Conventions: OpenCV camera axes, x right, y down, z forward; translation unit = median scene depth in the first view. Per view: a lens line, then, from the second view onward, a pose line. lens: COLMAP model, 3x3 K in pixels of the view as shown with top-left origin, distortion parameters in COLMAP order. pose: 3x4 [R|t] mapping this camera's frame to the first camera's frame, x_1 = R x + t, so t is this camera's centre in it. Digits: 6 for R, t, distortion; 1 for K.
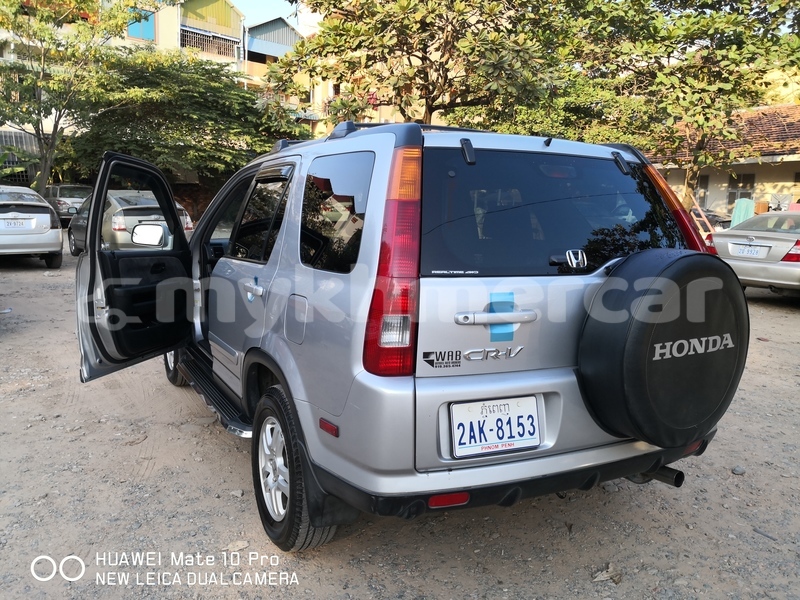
lens RADIAL K [[646.1, 0, 400.0], [0, 646.1, 300.0], [0, 0, 1]] dist [0.025944, -0.057369]
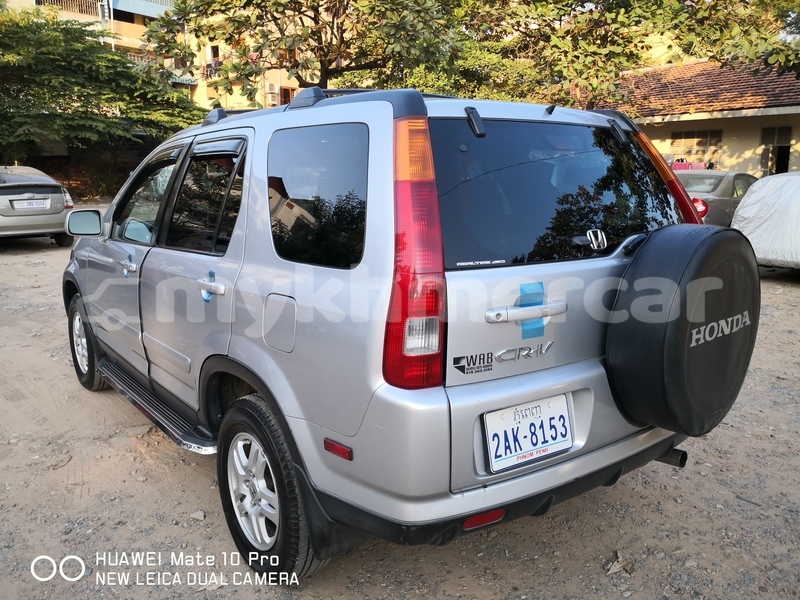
lens RADIAL K [[646.1, 0, 400.0], [0, 646.1, 300.0], [0, 0, 1]] dist [0.025944, -0.057369]
pose [[0.984884, -0.058961, 0.162873, -0.126231], [0.050557, 0.997190, 0.055277, -0.035436], [-0.165675, -0.046207, 0.985097, 0.119132]]
